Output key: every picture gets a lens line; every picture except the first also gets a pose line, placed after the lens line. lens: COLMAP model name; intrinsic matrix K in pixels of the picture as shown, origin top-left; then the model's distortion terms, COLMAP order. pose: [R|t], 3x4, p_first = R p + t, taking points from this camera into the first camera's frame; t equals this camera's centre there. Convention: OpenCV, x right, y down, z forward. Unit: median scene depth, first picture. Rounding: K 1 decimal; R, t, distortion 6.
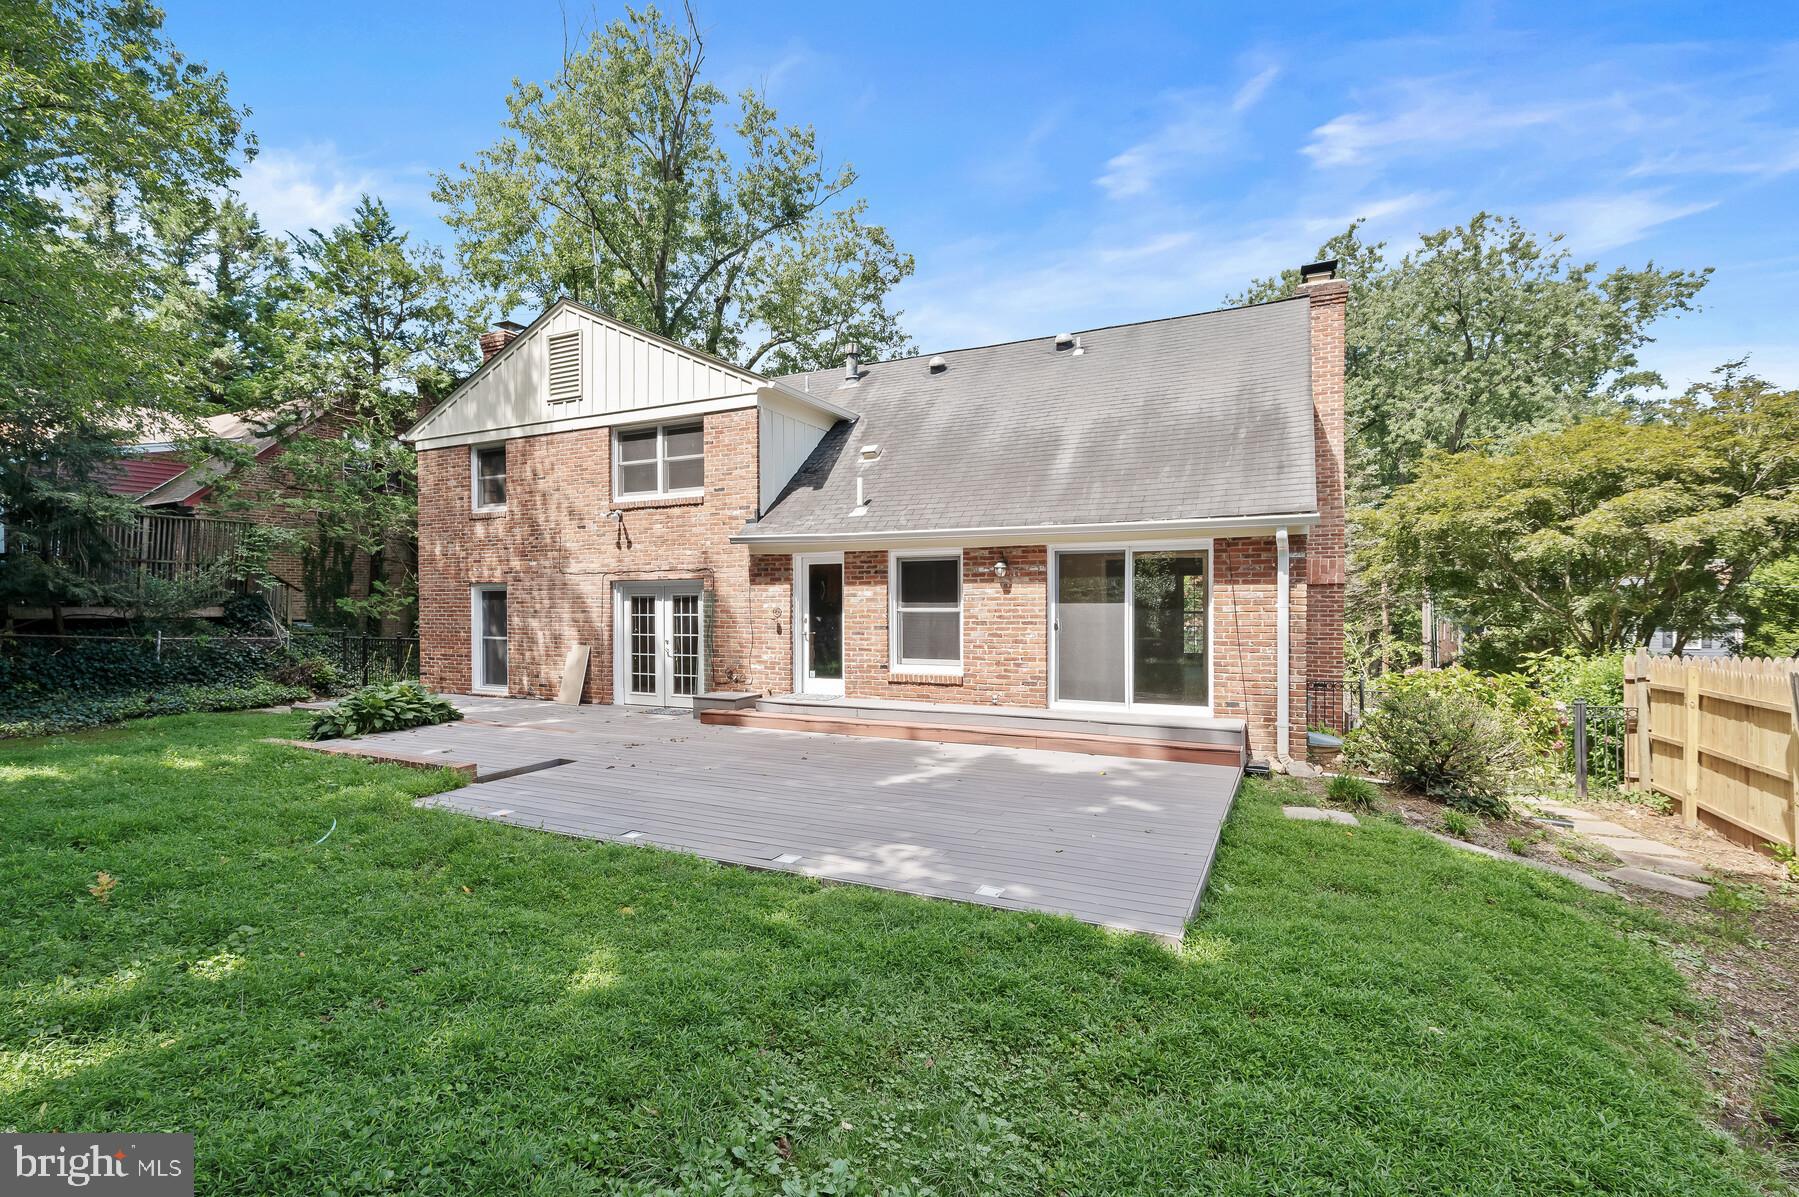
lens RADIAL K [[813.2, 0, 898.3], [0, 813.2, 598.1], [0, 0, 1]] dist [0.001395, 0.000037]
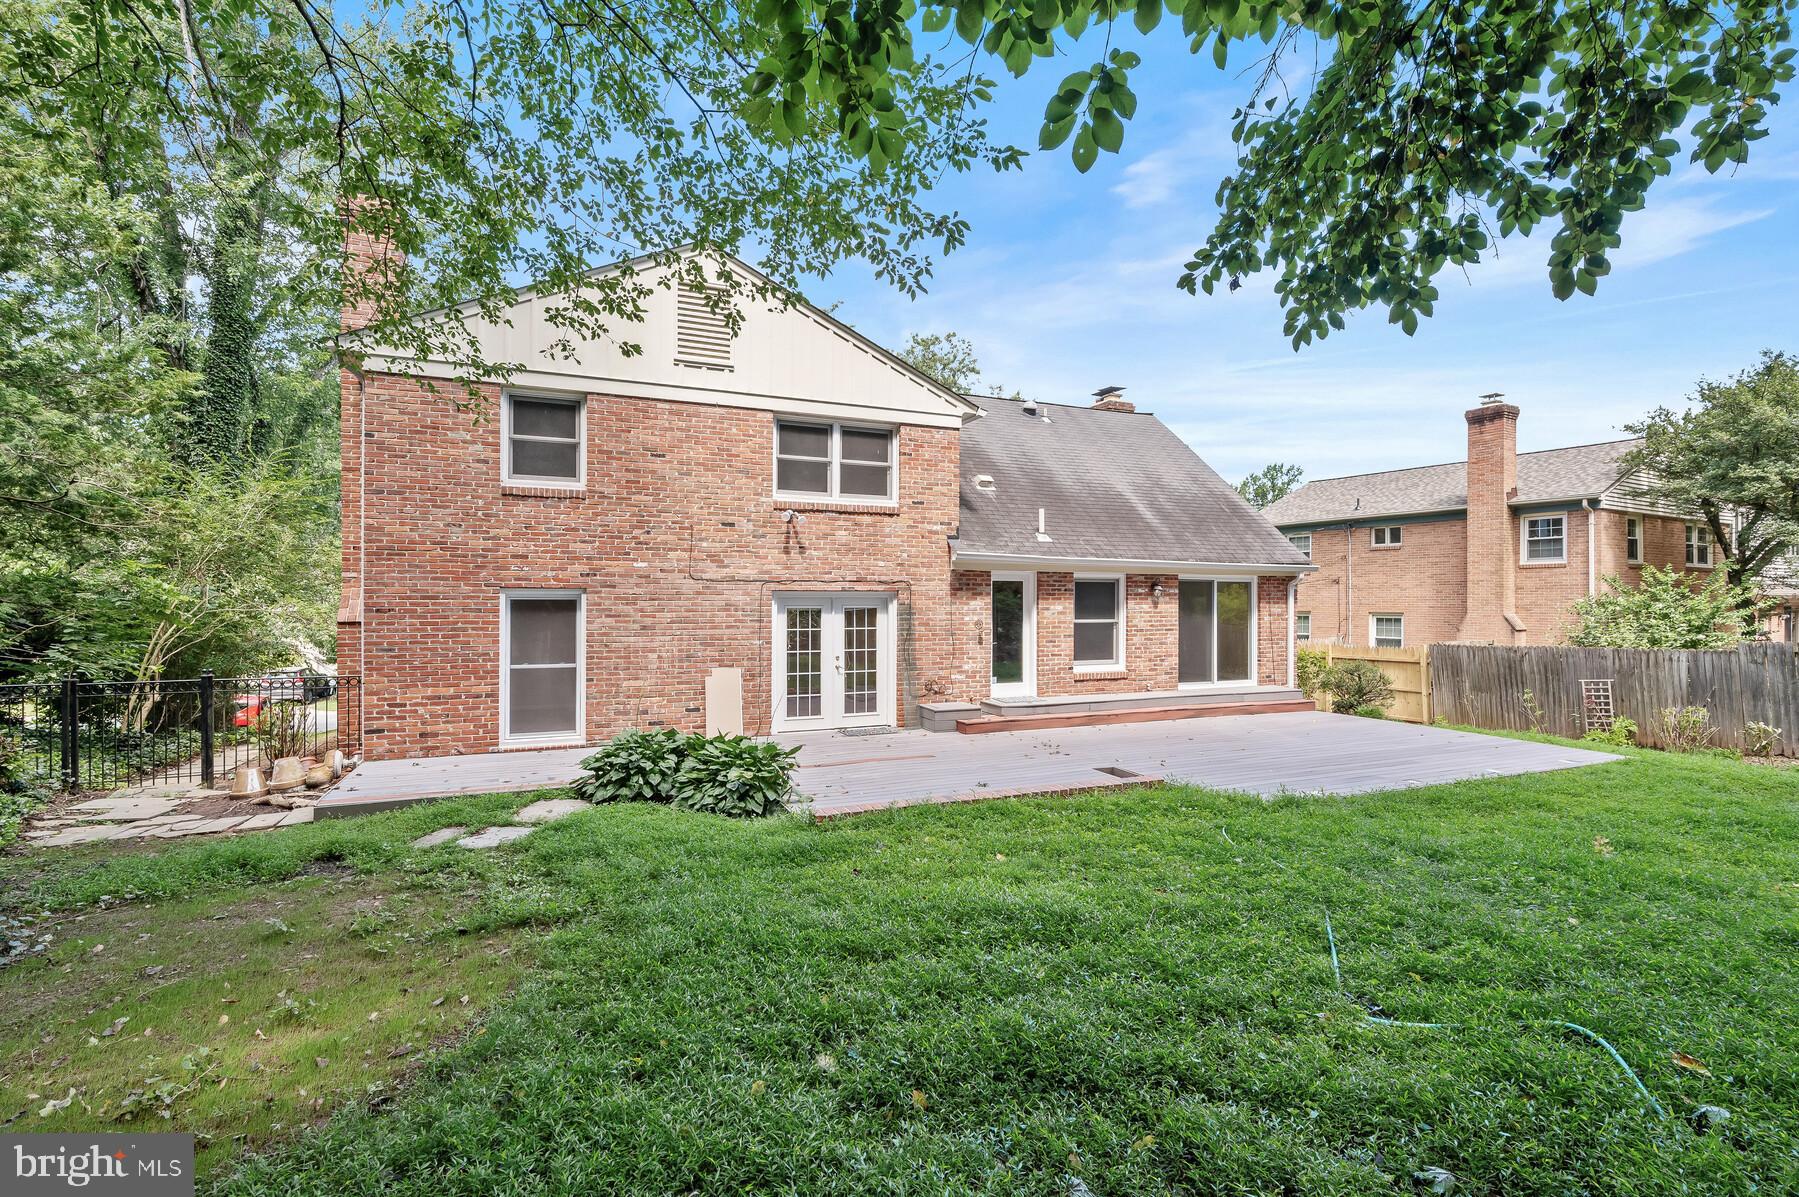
lens RADIAL K [[813.2, 0, 897.8], [0, 813.2, 607.6], [0, 0, 1]] dist [0.001395, 0.000037]
pose [[0.651537, 0.011216, 0.758534, -0.982187], [0.002221, 0.999858, -0.016693, 0.012525], [-0.758613, 0.012561, 0.651420, 0.361392]]
